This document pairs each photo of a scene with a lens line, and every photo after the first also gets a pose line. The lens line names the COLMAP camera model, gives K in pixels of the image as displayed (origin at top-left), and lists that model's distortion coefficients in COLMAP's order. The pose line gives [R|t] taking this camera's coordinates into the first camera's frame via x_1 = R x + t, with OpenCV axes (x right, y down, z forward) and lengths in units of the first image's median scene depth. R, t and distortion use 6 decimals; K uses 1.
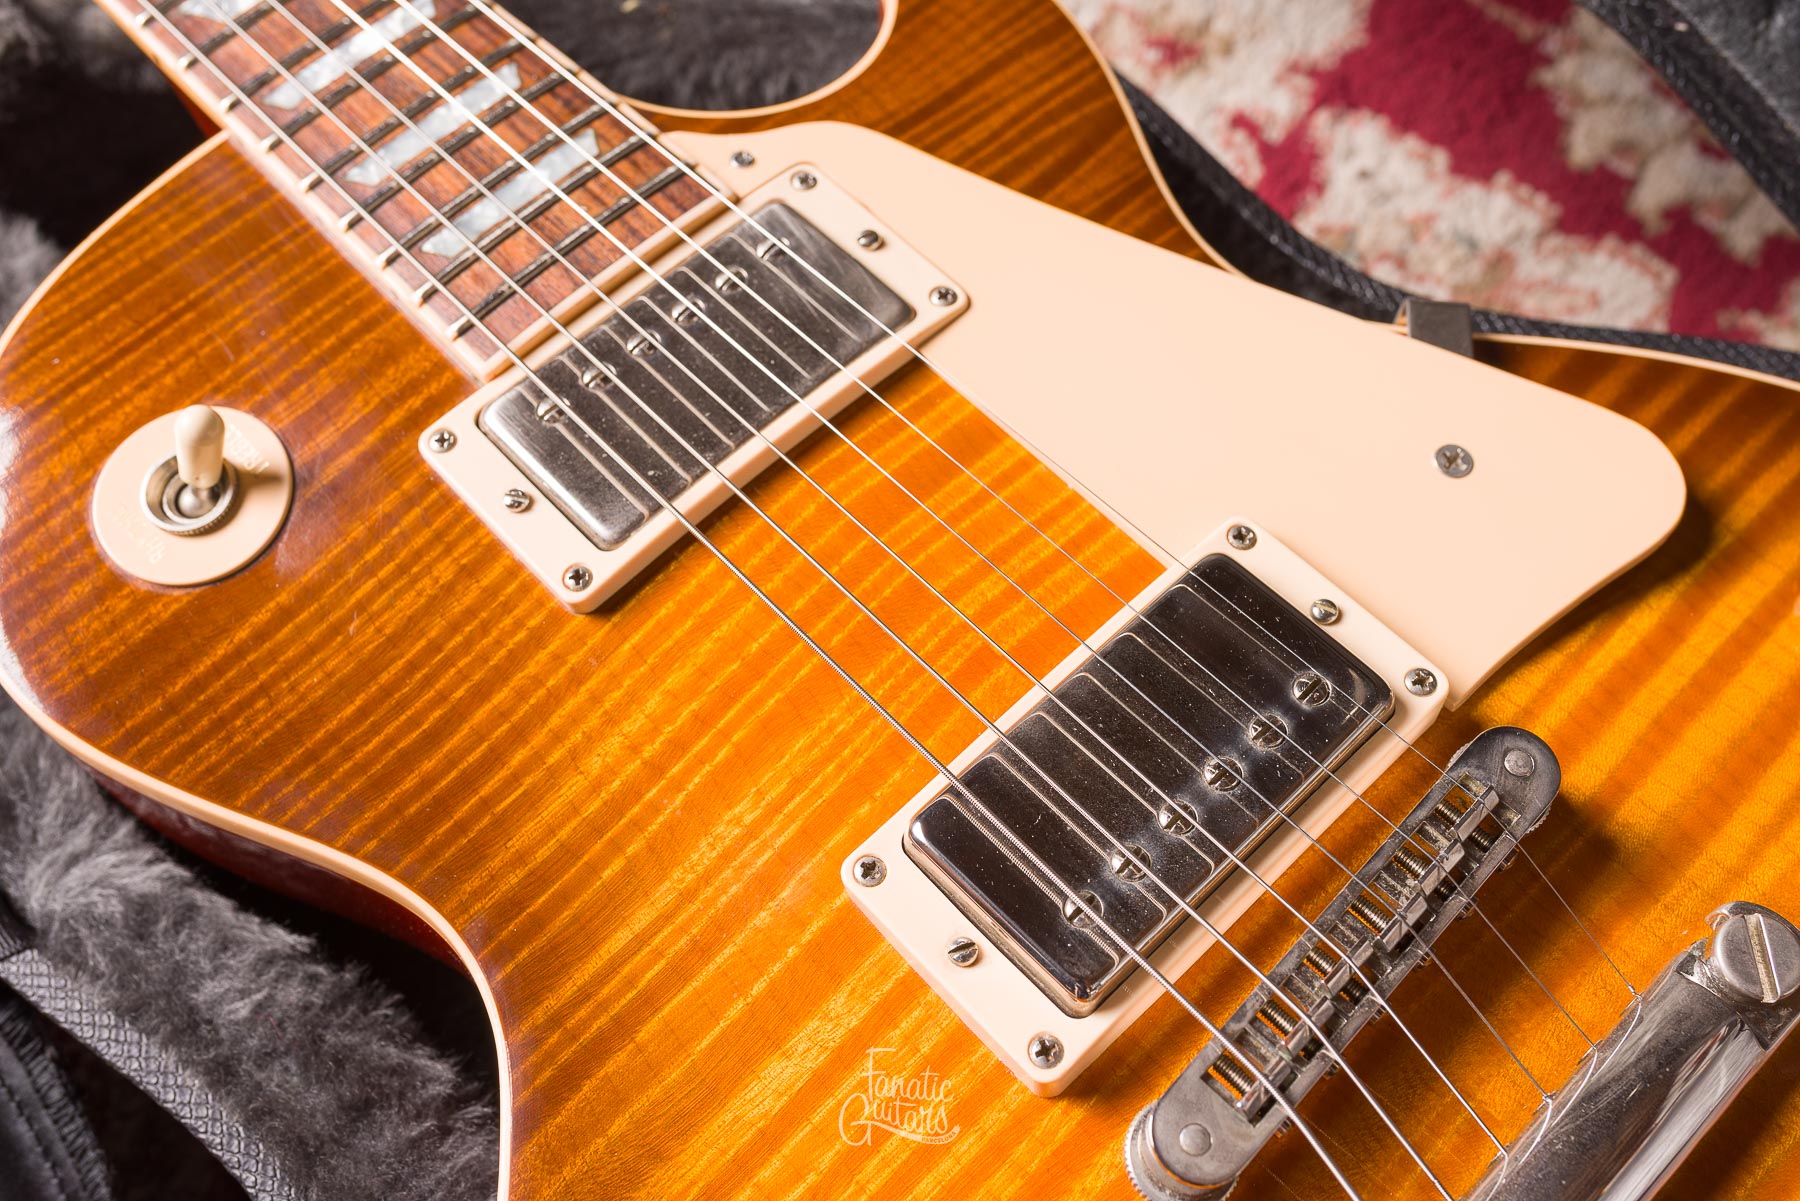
lens RADIAL K [[1762.1, 0, 904.0], [0, 1762.1, 597.4], [0, 0, 1]] dist [0.000041, 0.006540]
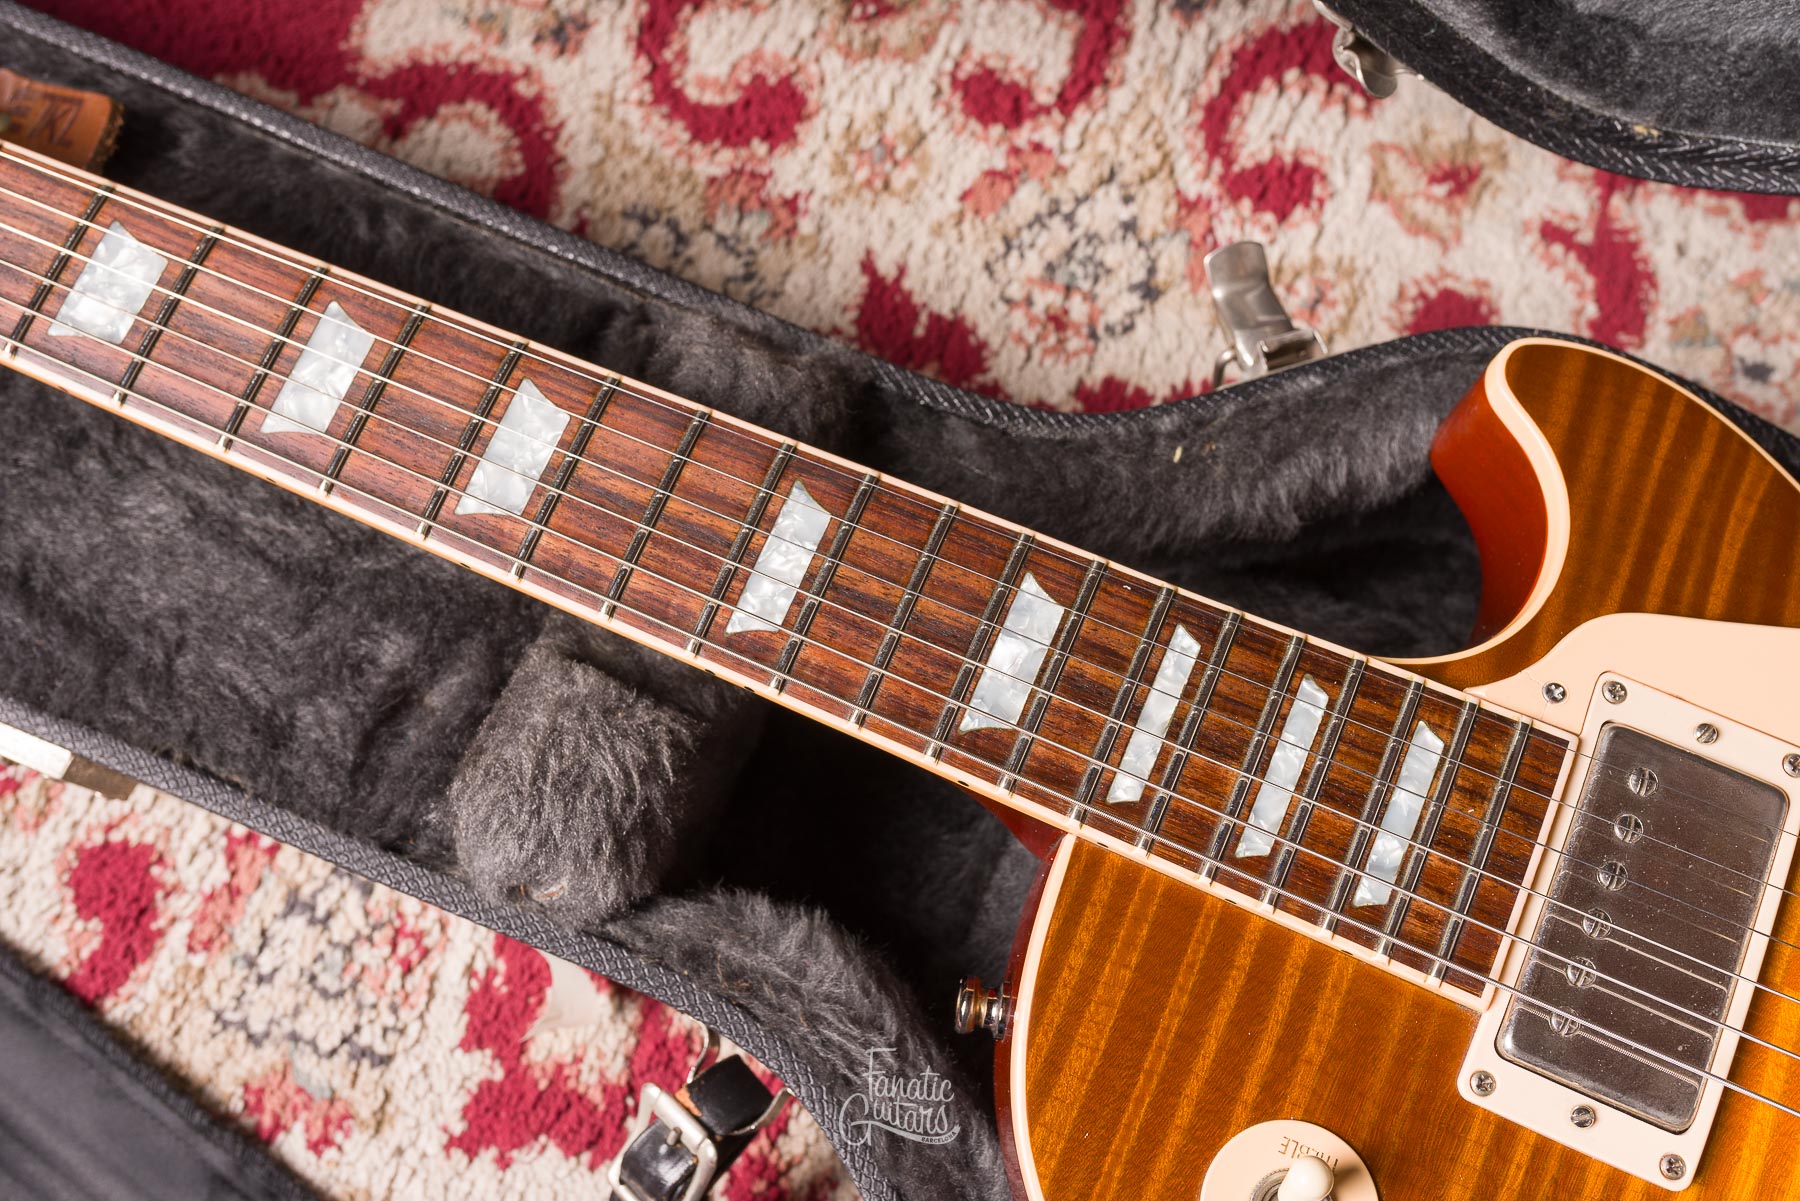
lens RADIAL K [[1731.6, 0, 890.1], [0, 1731.6, 586.6], [0, 0, 1]] dist [0.002506, 0.001842]
pose [[0.922882, -0.371060, 0.102973, -0.596370], [0.343203, 0.913836, 0.217061, -0.732467], [-0.174643, -0.164981, 0.970712, 0.056913]]
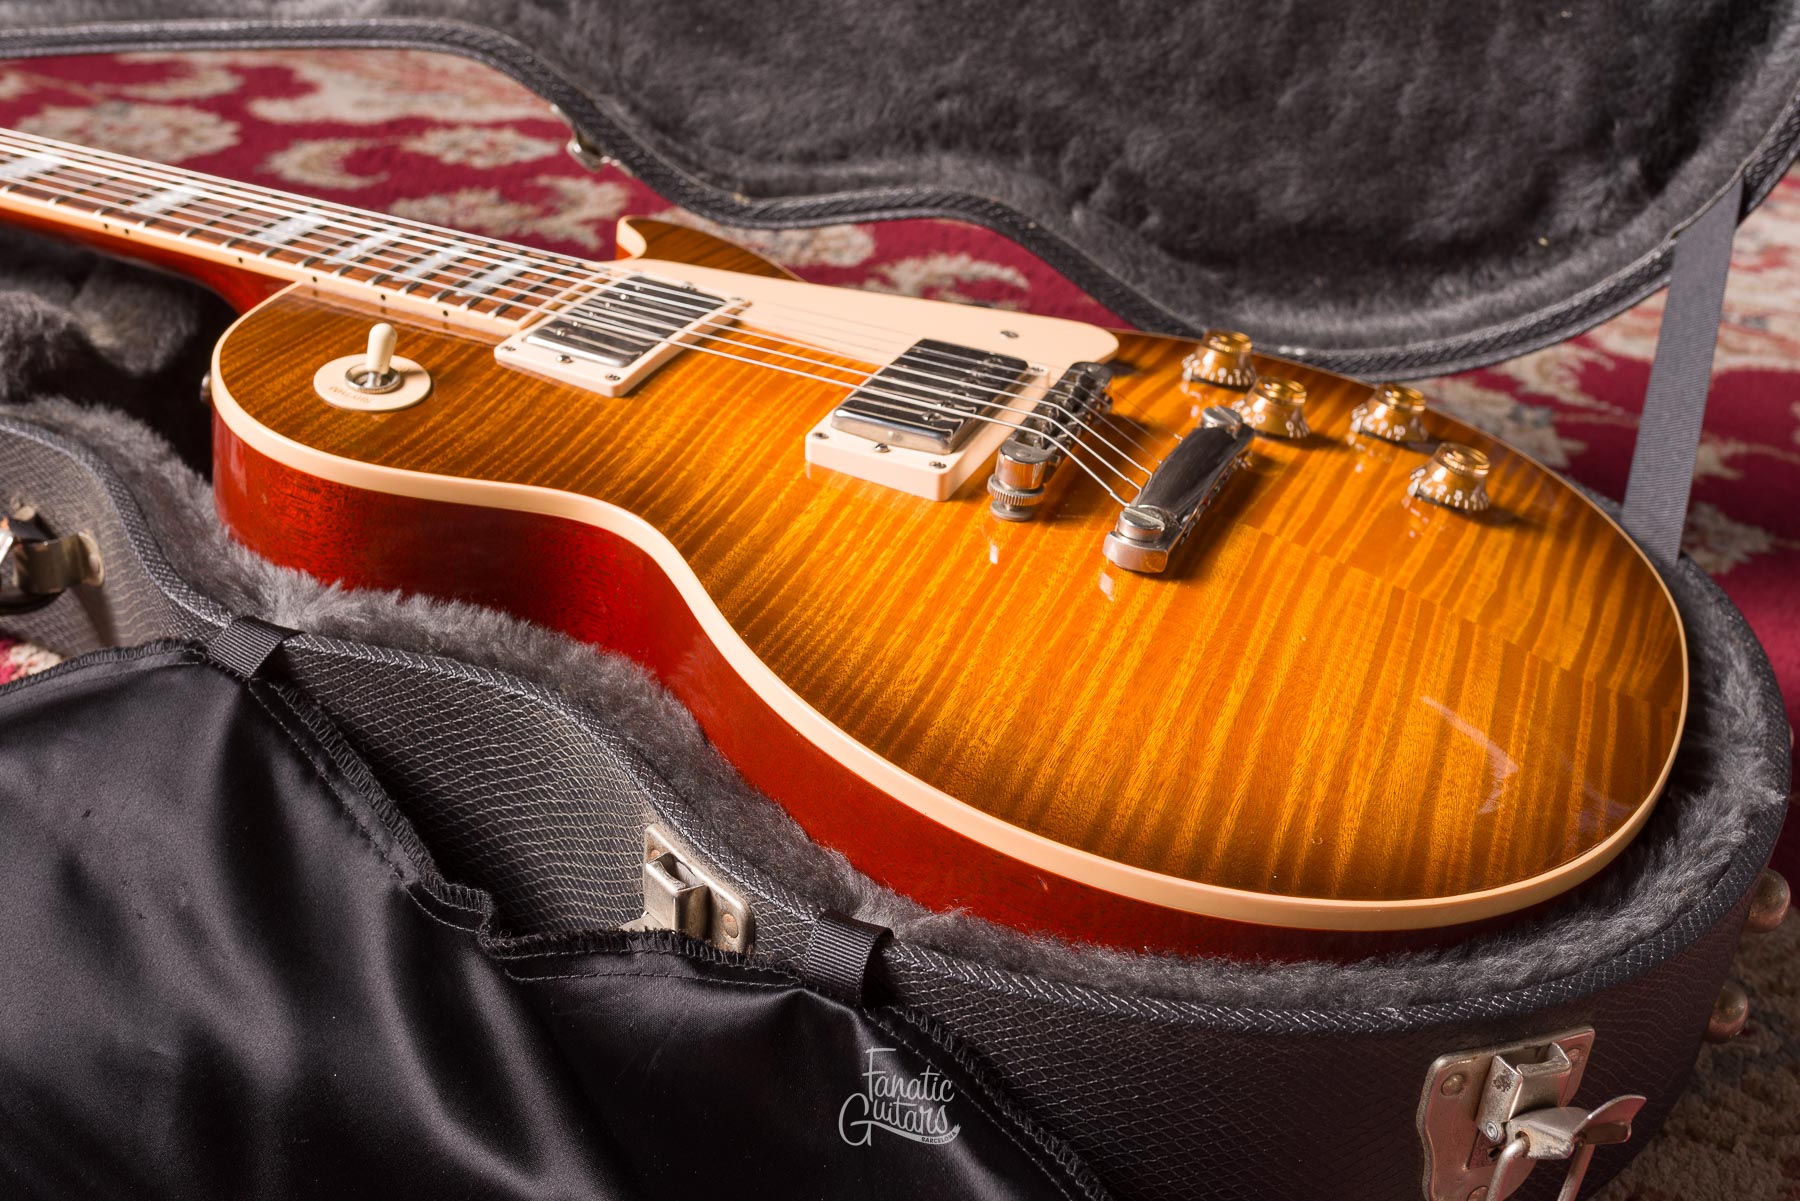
lens RADIAL K [[1984.0, 0, 835.2], [0, 1984.0, 706.8], [0, 0, 1]] dist [0.002051, 0.012023]
pose [[0.922221, -0.113644, 0.369586, -0.739531], [0.278077, 0.859075, -0.429724, 1.182795], [-0.268666, 0.499074, 0.823859, -0.577757]]
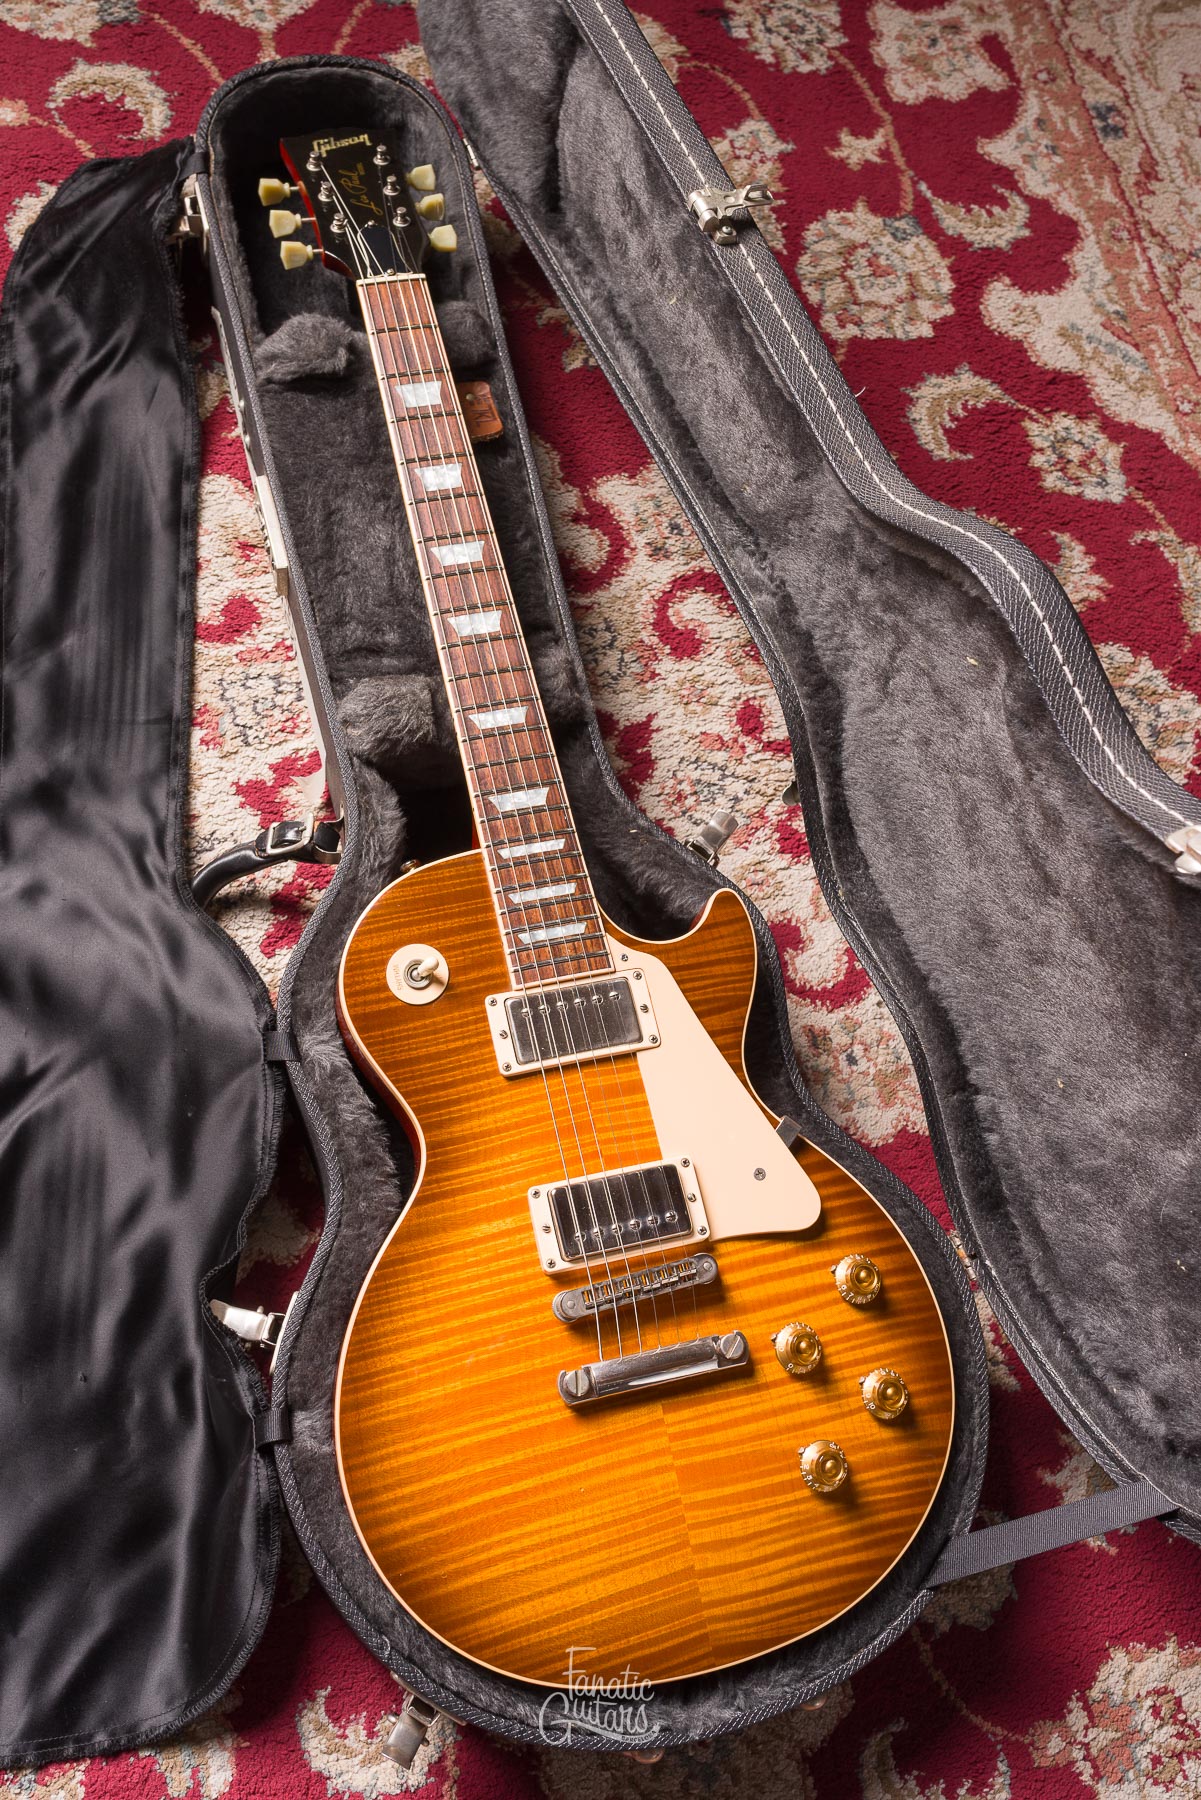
lens RADIAL K [[1745.4, 0, 598.1], [0, 1745.4, 873.8], [0, 0, 1]] dist [0.001707, -0.006043]
pose [[0.850842, 0.525105, -0.018258, -0.161884], [-0.520457, 0.847058, 0.107783, -0.719455], [0.072063, -0.082203, 0.994007, -2.092741]]
